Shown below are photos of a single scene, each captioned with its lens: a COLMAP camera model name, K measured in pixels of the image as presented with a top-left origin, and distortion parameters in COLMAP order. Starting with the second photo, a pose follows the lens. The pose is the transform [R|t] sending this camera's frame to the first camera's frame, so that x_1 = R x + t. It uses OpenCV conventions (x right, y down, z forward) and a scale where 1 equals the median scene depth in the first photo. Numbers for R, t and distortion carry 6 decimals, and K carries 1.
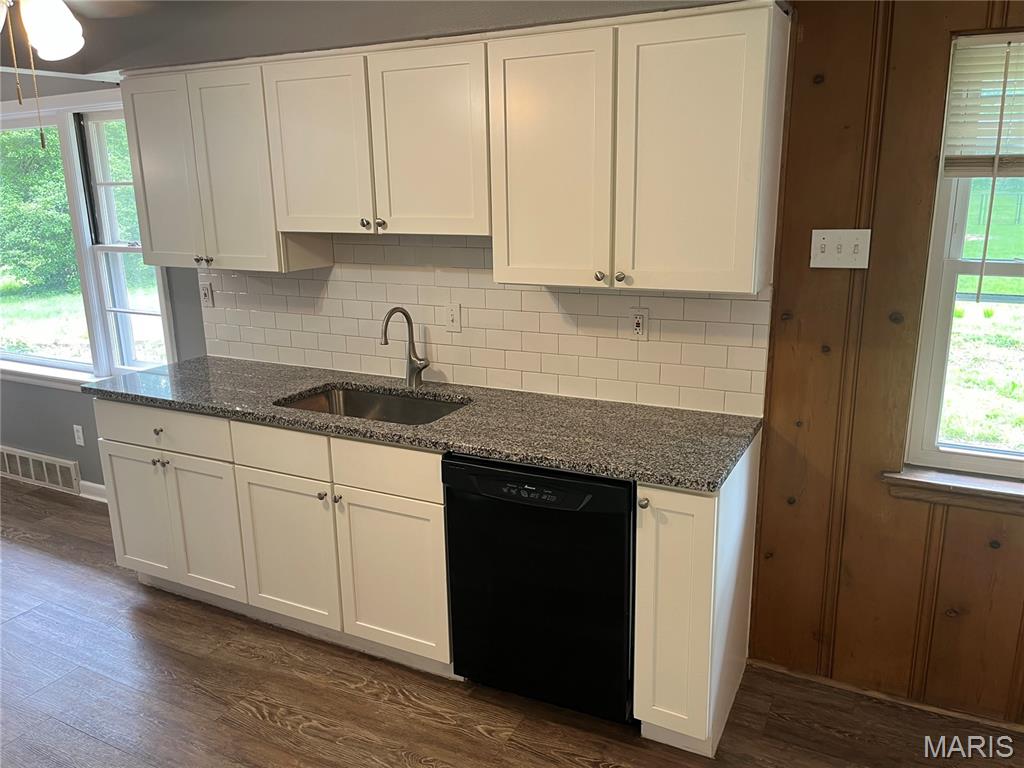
lens RADIAL K [[768.3, 0, 511.3], [0, 768.3, 380.3], [0, 0, 1]] dist [0.027594, -0.037344]
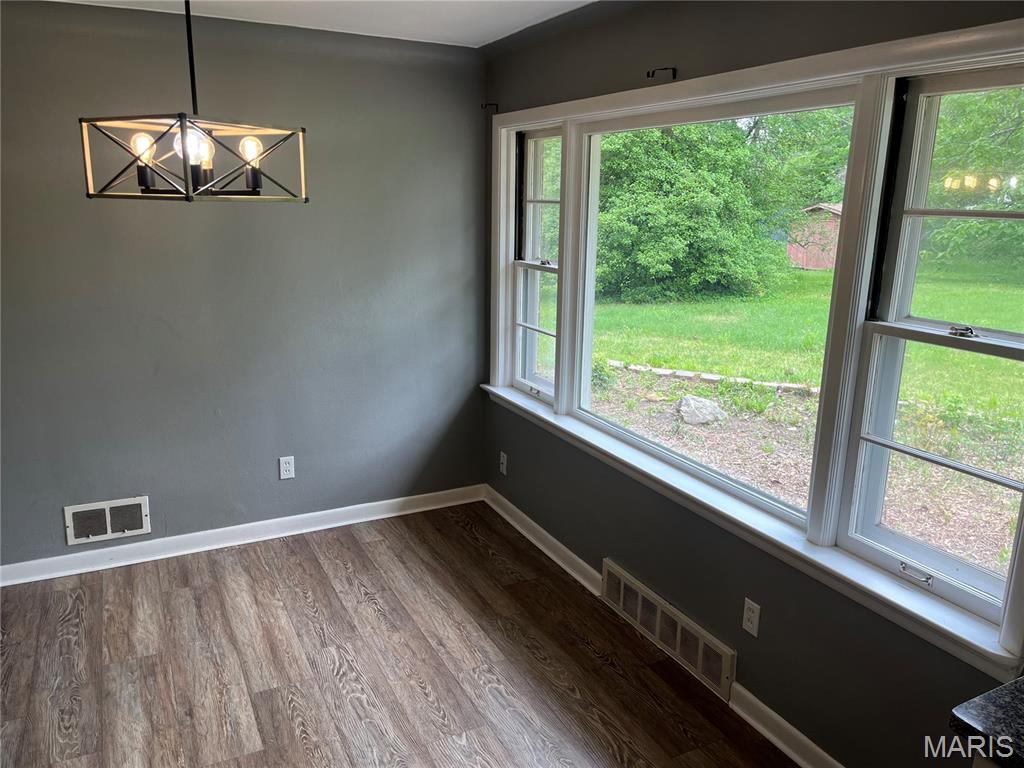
lens RADIAL K [[768.3, 0, 518.2], [0, 768.3, 385.0], [0, 0, 1]] dist [0.027594, -0.037344]
pose [[0.809214, 0.167153, -0.563234, -0.371319], [-0.174251, 0.983821, 0.041622, -0.095989], [0.561079, 0.064463, 0.825248, 0.357433]]
